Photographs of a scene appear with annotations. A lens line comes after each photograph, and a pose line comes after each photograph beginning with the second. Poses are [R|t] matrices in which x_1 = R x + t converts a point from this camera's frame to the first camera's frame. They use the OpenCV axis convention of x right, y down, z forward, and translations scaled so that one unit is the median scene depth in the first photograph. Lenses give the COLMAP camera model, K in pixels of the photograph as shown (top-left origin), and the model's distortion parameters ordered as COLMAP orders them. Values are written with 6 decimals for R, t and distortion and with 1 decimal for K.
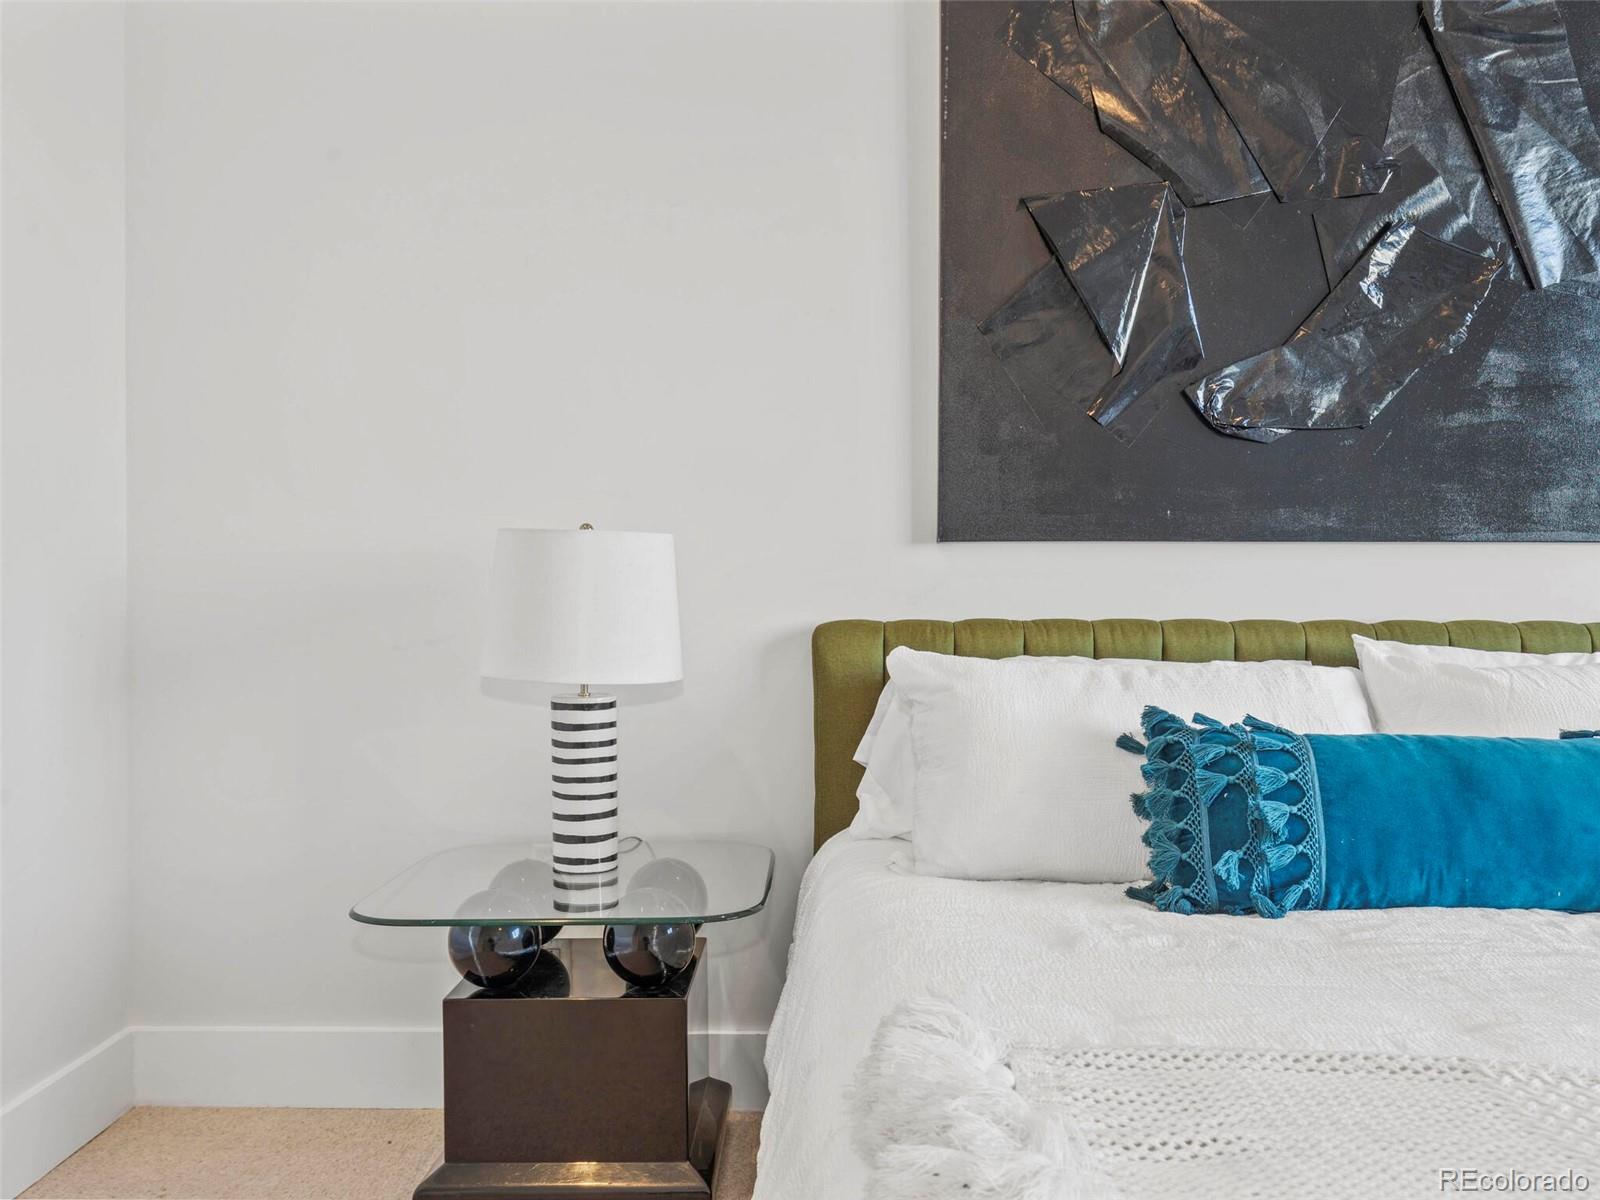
lens RADIAL K [[1385.7, 0, 799.9], [0, 1385.7, 602.3], [0, 0, 1]] dist [-0.009503, 0.005338]
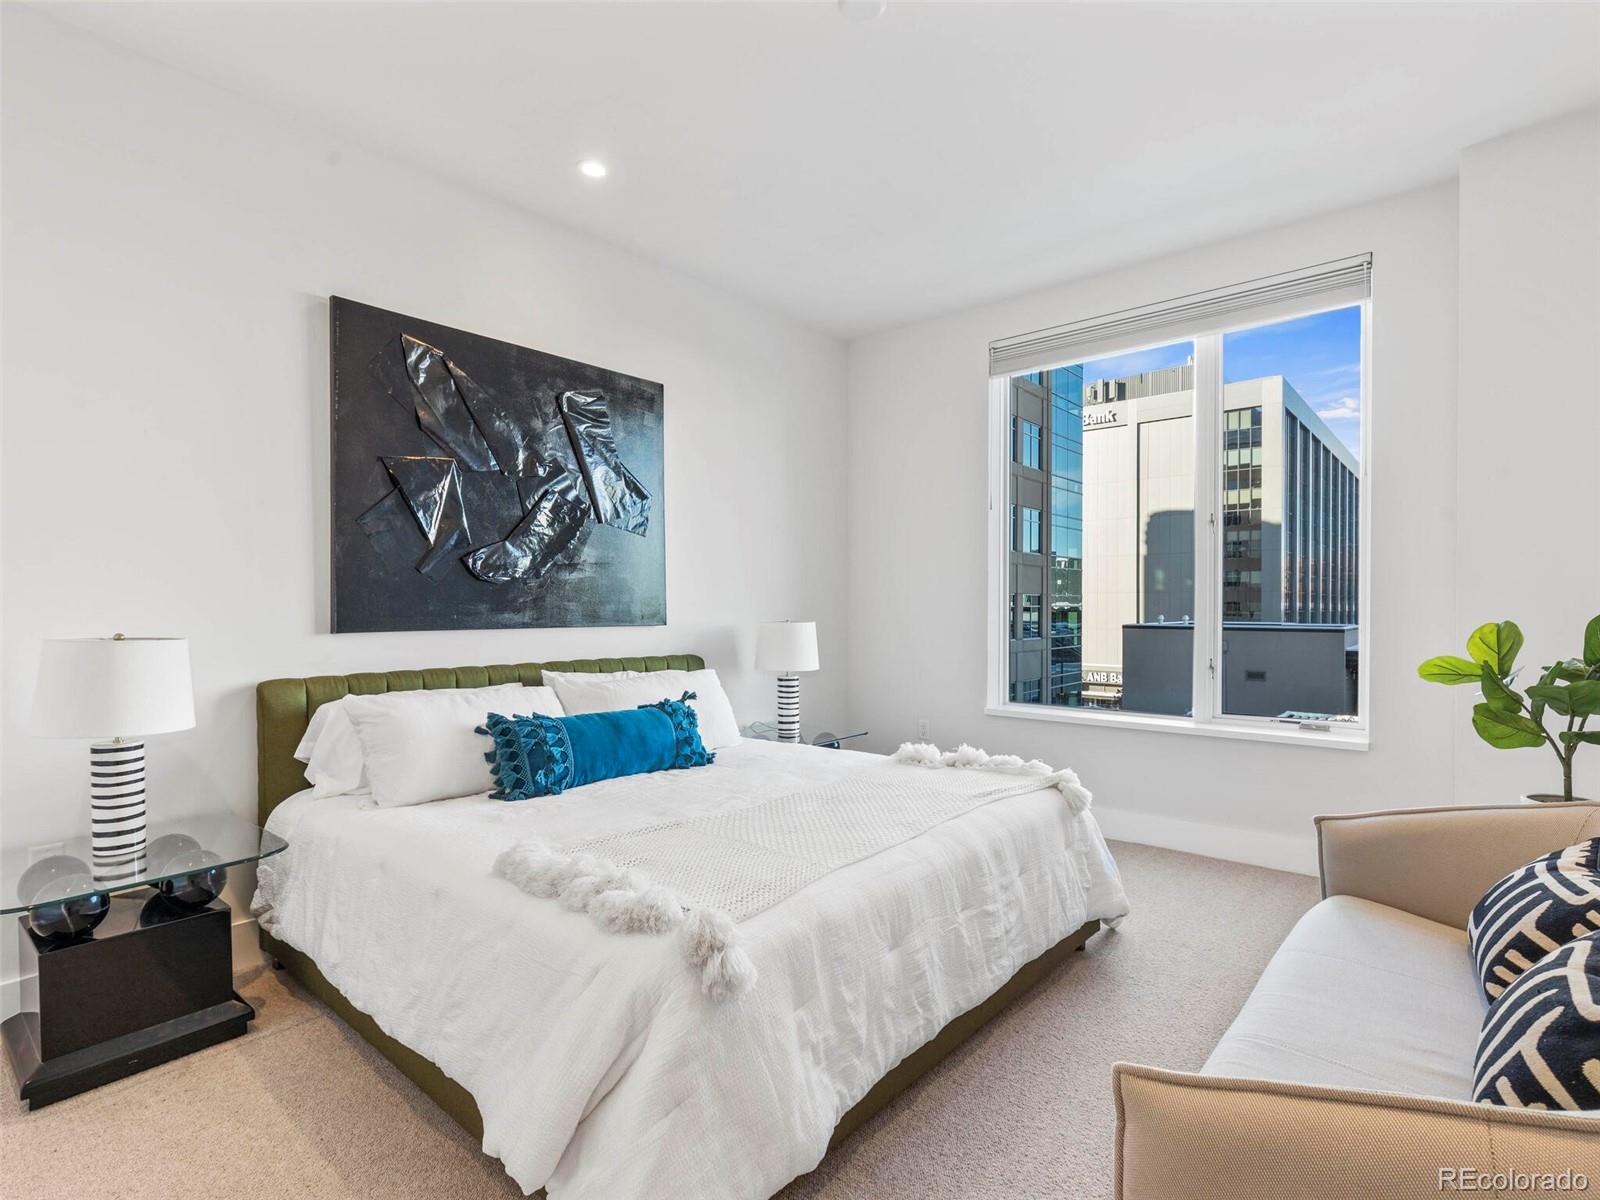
lens RADIAL K [[805.5, 0, 796.2], [0, 805.5, 609.8], [0, 0, 1]] dist [0.010667, -0.005233]
pose [[0.640073, -0.009587, 0.768255, -0.371563], [0.017012, 0.999854, -0.001697, -0.069932], [-0.768126, 0.014156, 0.640142, -0.192609]]
